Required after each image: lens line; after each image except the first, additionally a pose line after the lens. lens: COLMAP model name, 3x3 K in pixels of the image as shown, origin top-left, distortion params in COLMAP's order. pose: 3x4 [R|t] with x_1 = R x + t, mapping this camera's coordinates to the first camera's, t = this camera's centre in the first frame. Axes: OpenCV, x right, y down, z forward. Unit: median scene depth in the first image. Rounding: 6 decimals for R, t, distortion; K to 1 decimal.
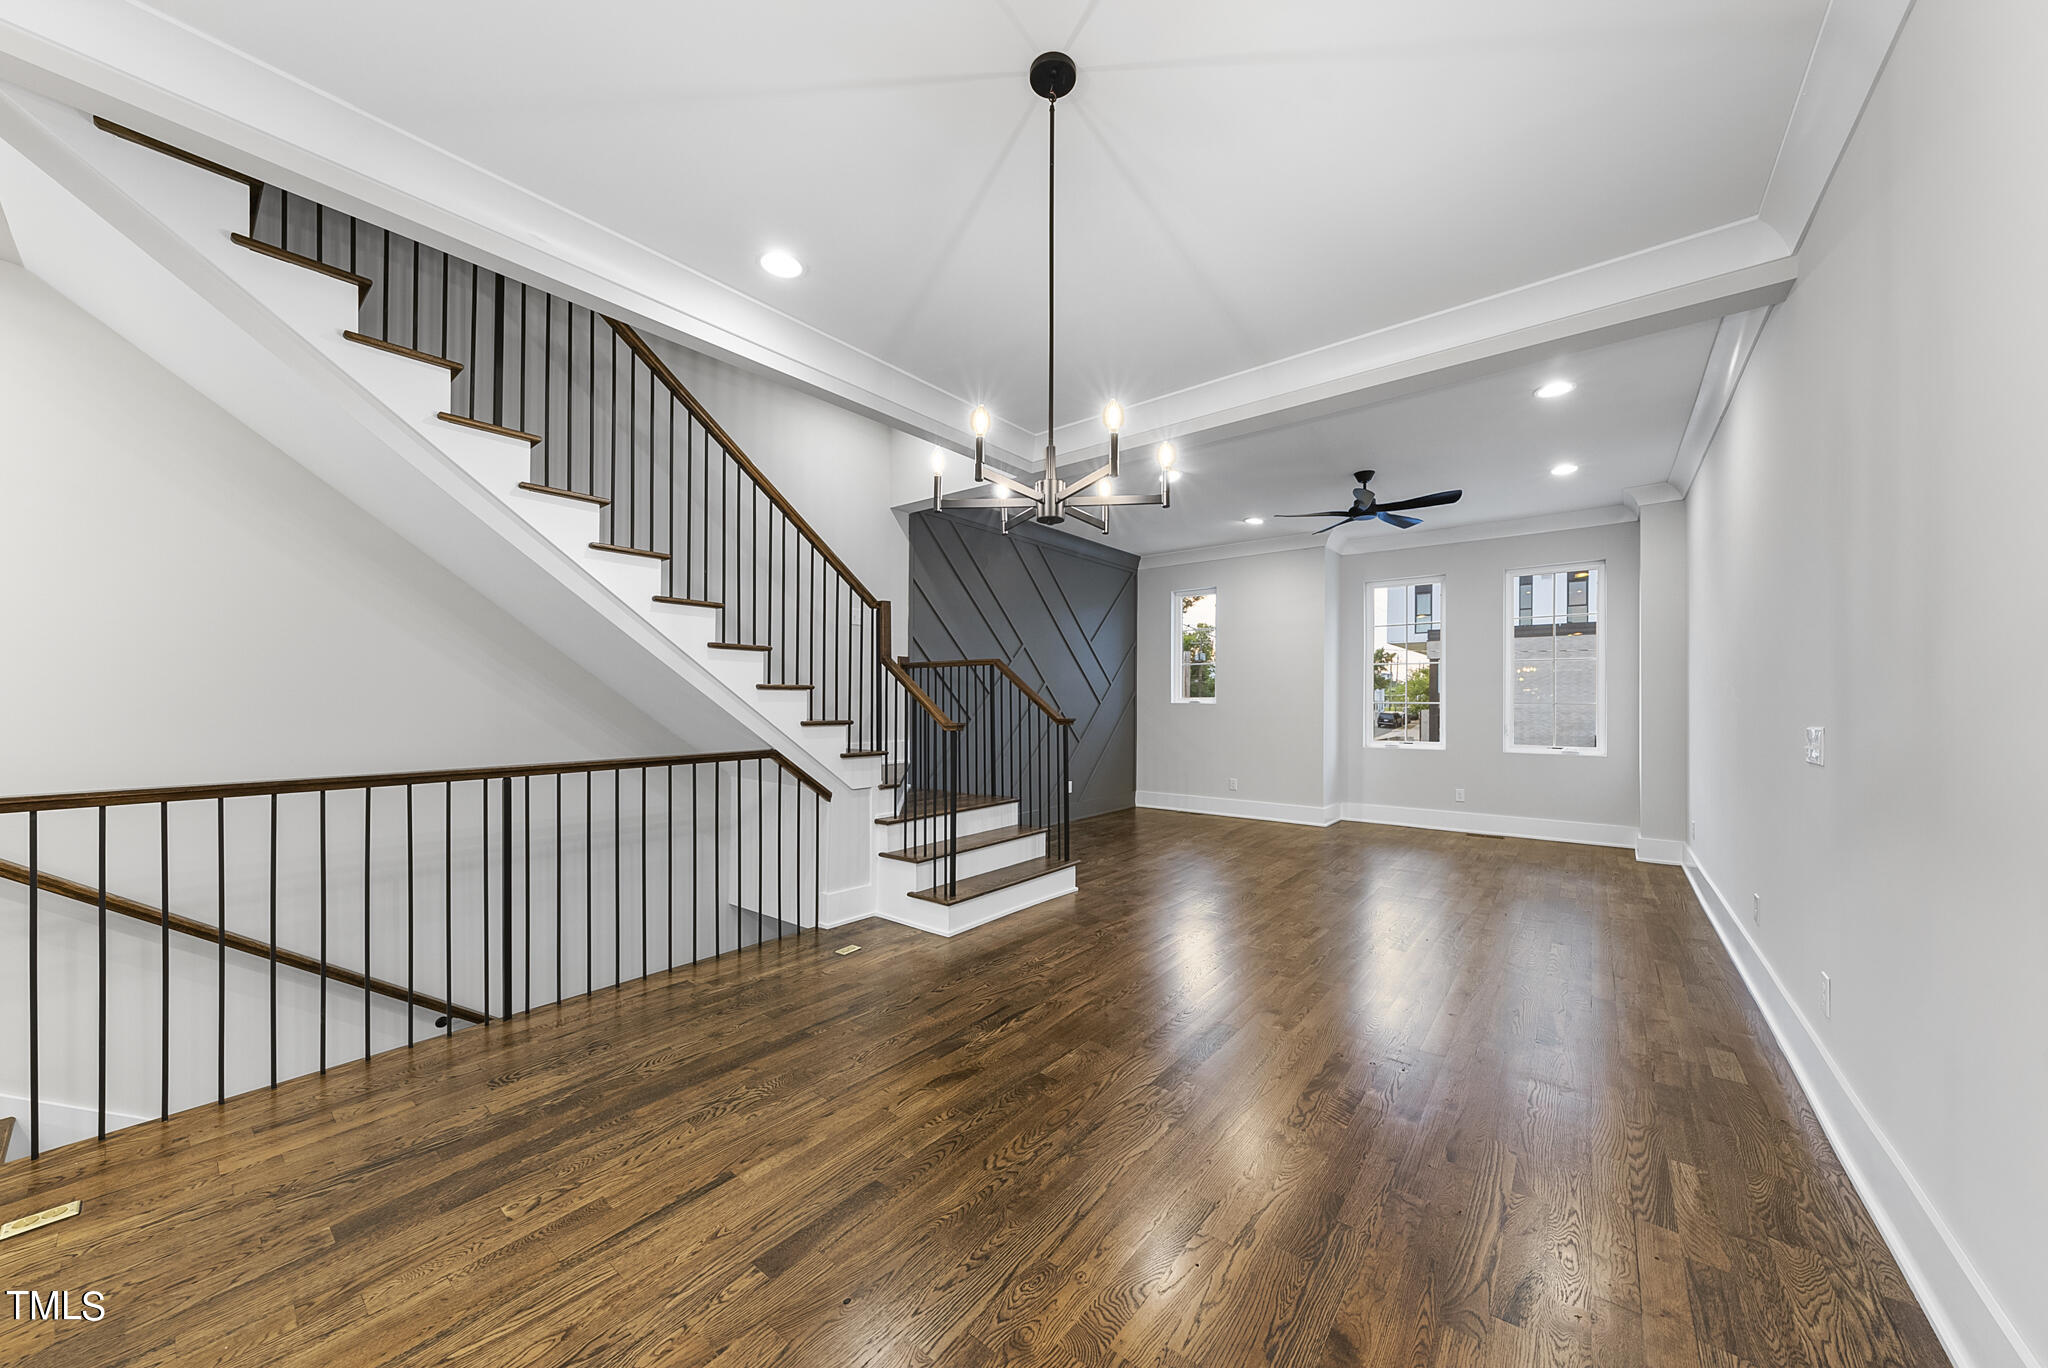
lens RADIAL K [[697.1, 0, 1025.8], [0, 697.1, 699.0], [0, 0, 1]] dist [-0.001989, -0.000273]
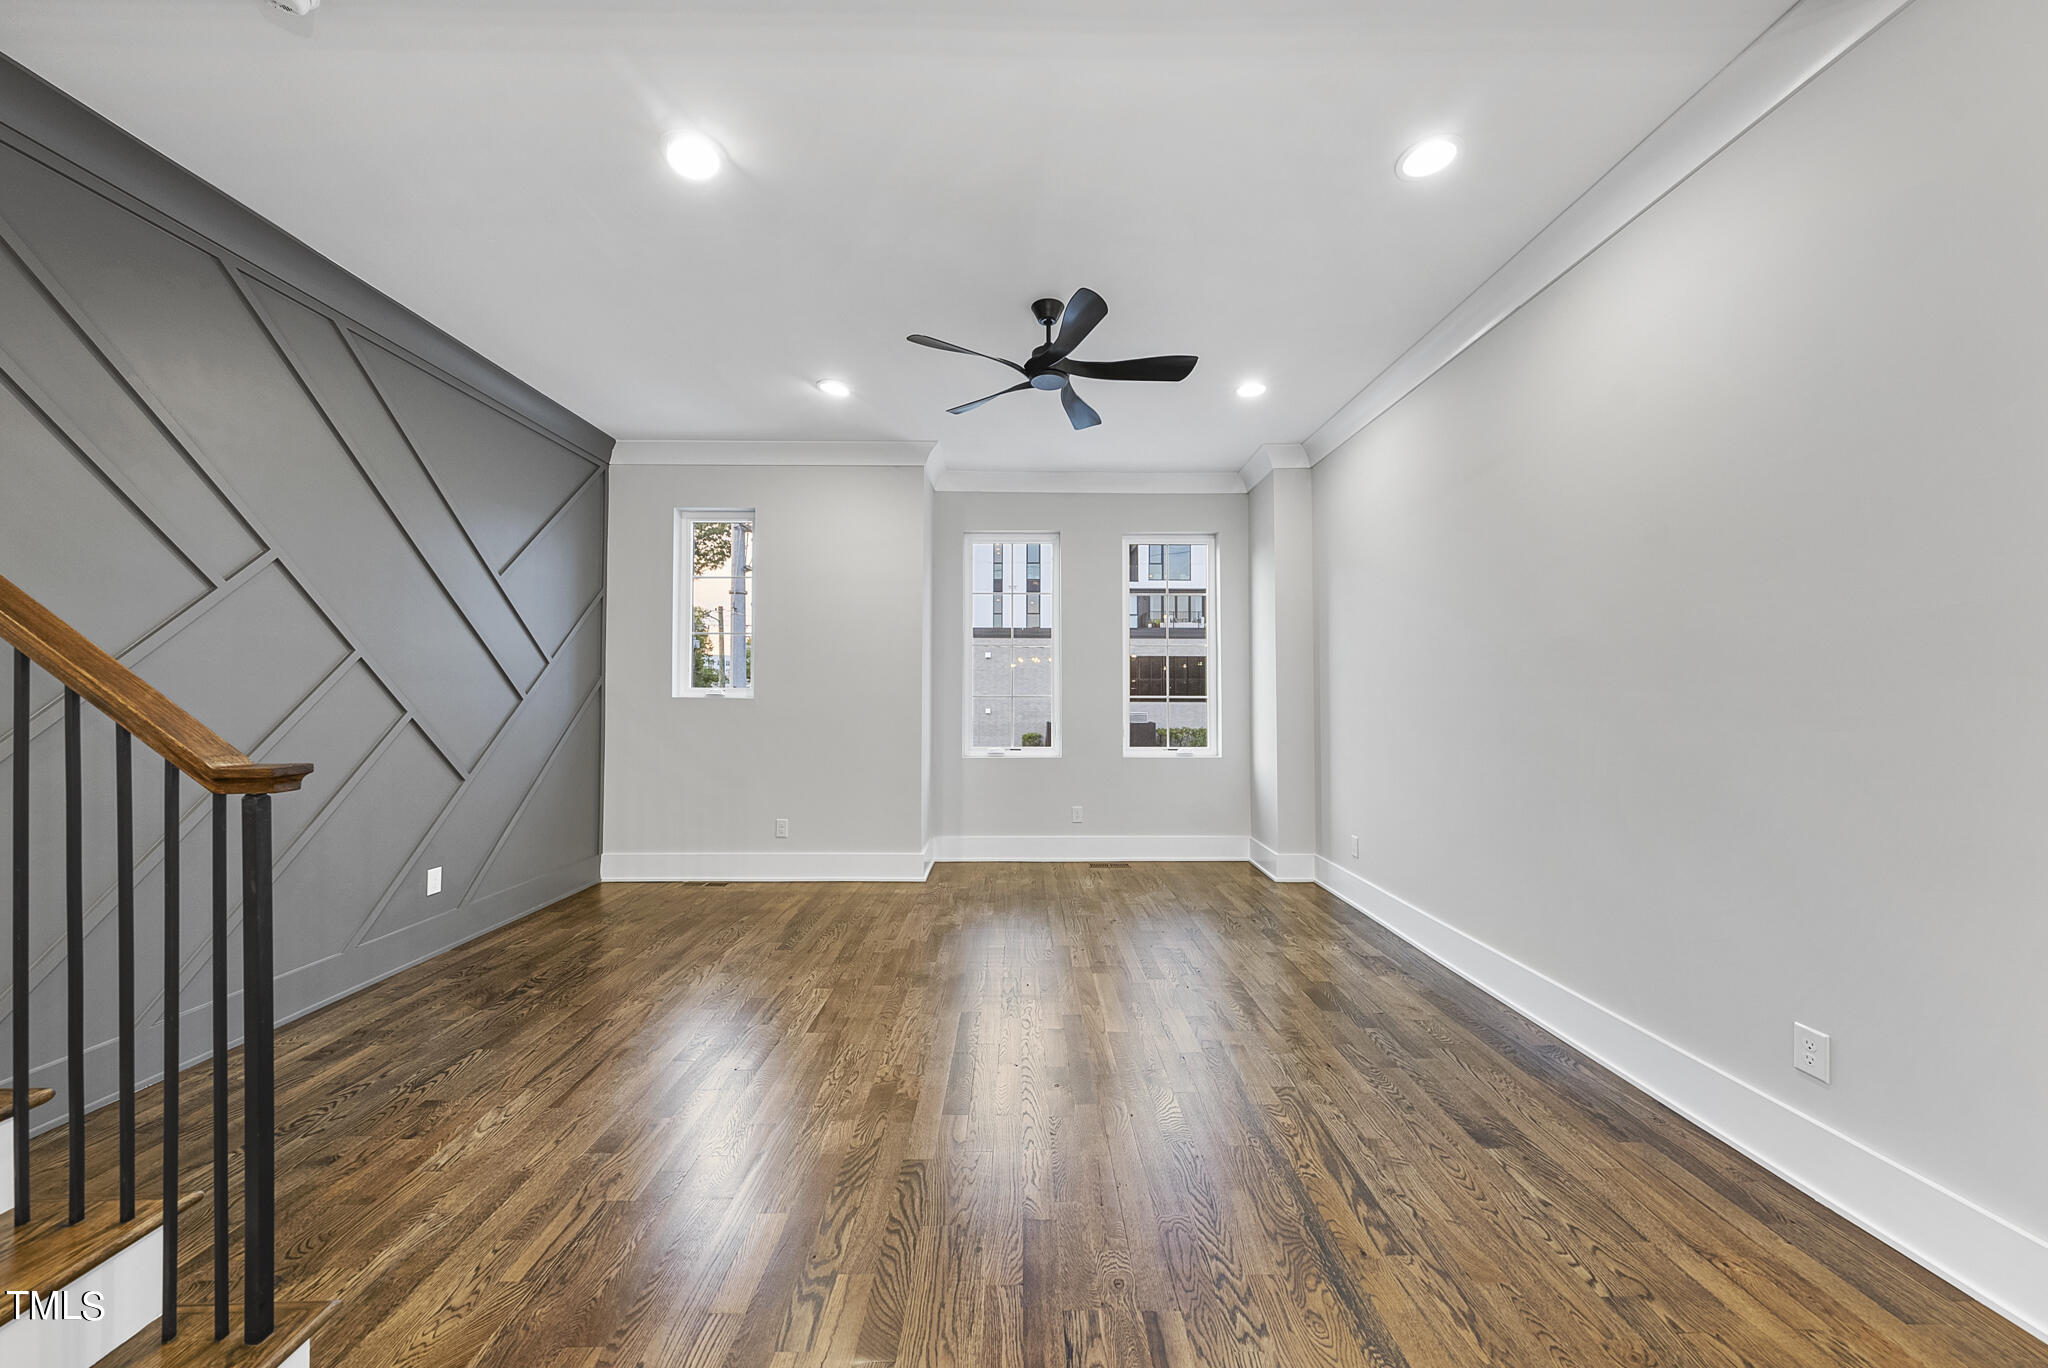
lens RADIAL K [[697.1, 0, 1033.1], [0, 697.1, 688.0], [0, 0, 1]] dist [-0.001989, -0.000273]
pose [[0.764923, 0.004864, 0.644104, 0.074751], [-0.002677, 0.999987, -0.004372, -0.000729], [-0.644117, 0.001620, 0.764925, 0.425039]]
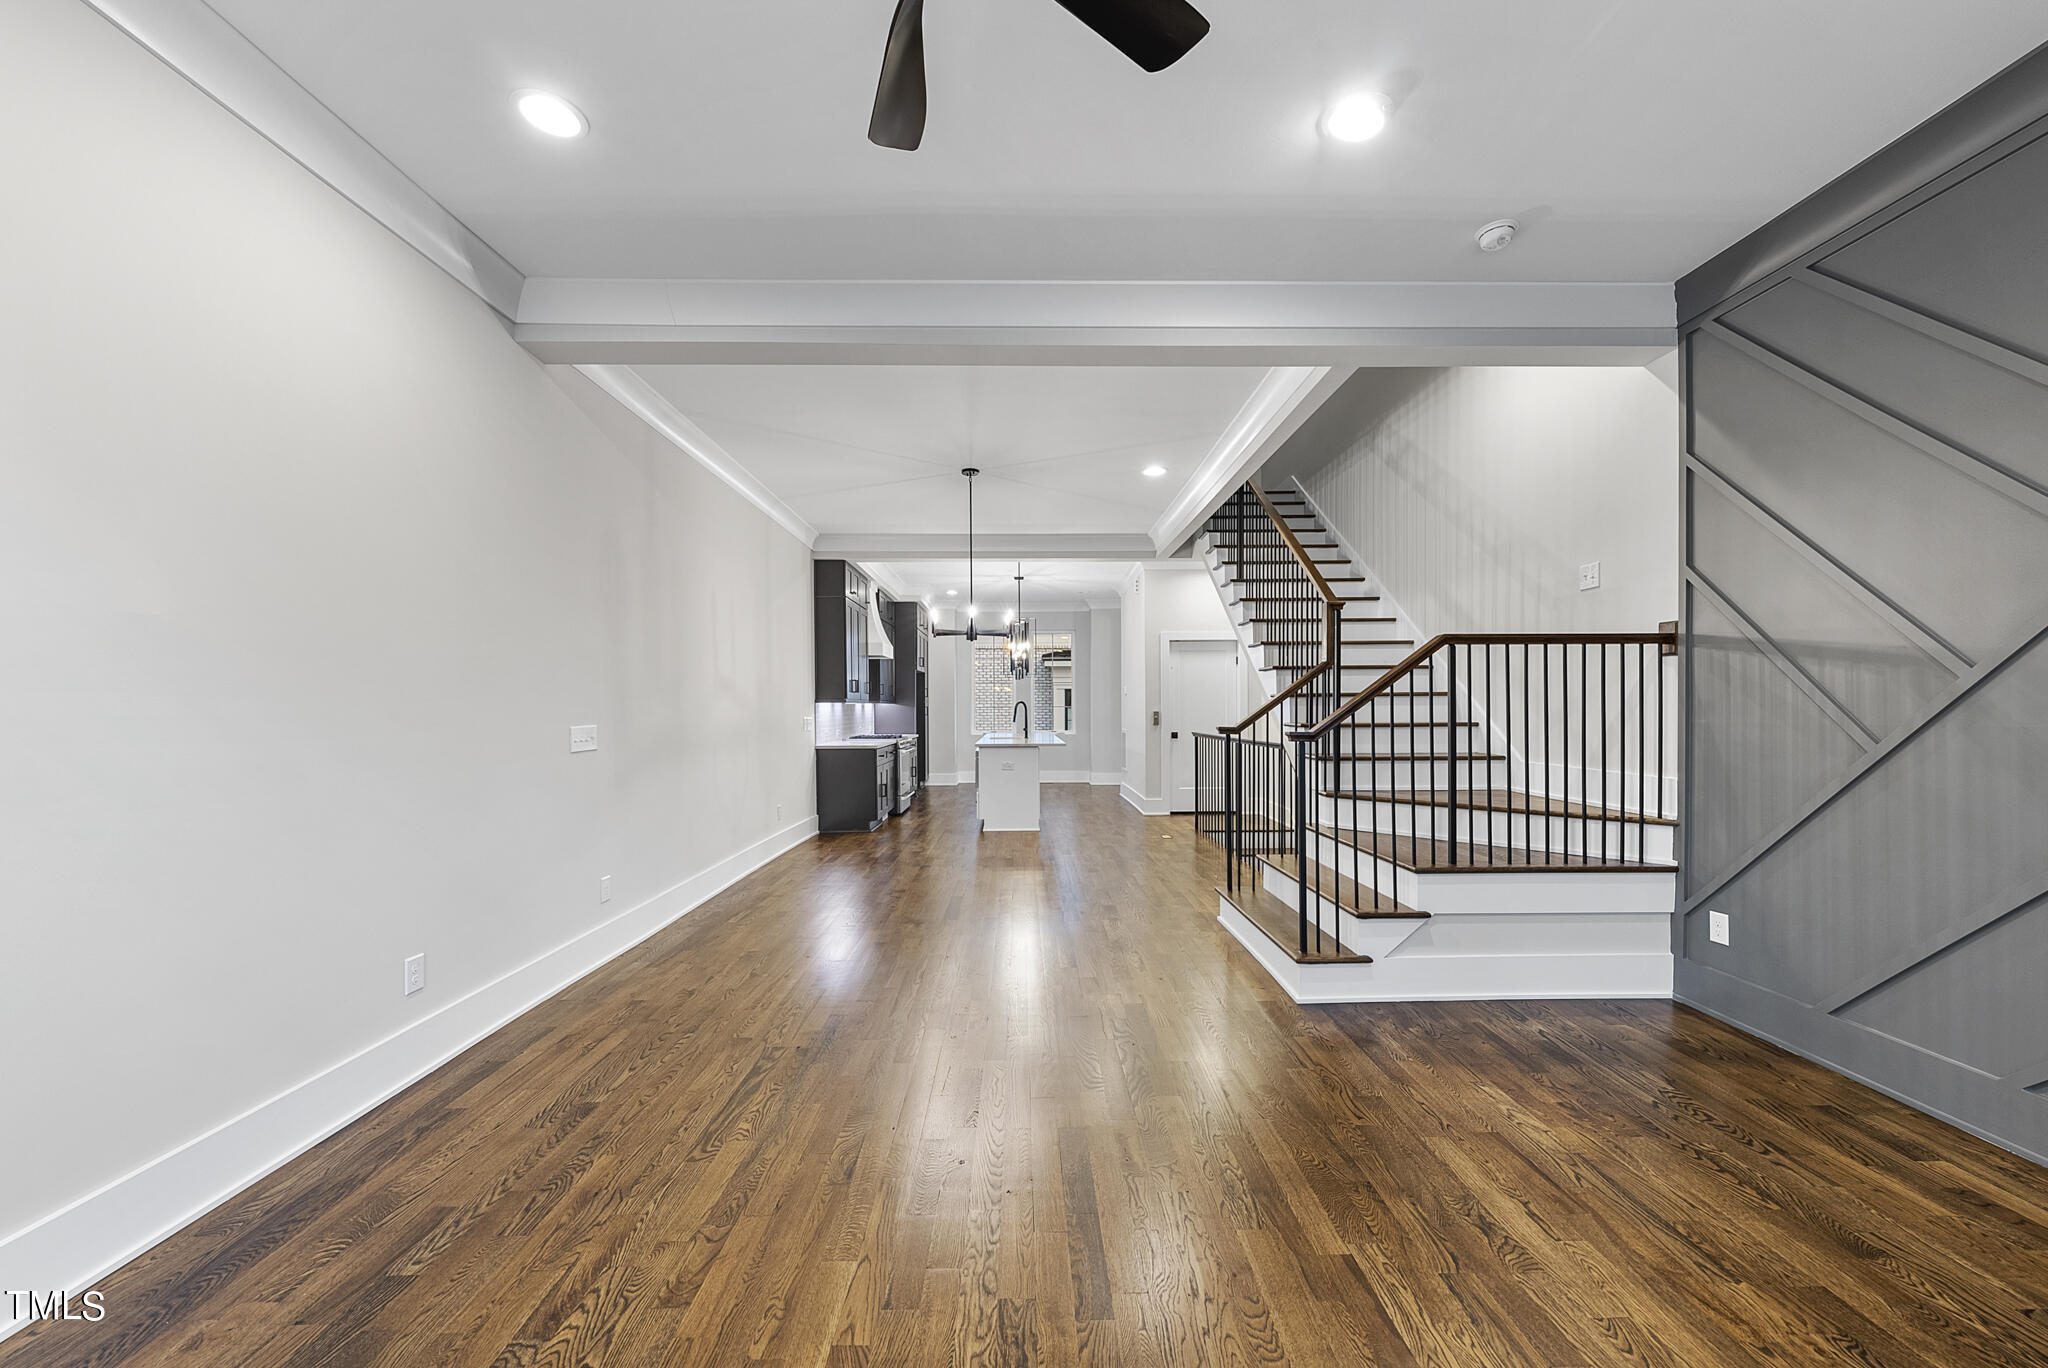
lens RADIAL K [[746.9, 0, 1025.2], [0, 746.9, 695.9], [0, 0, 1]] dist [0.000281, 0.000018]
pose [[-0.773296, -0.008830, -0.633984, 0.468042], [0.006488, 0.999740, -0.021839, 0.004815], [0.634012, -0.021001, -0.773038, 0.921965]]
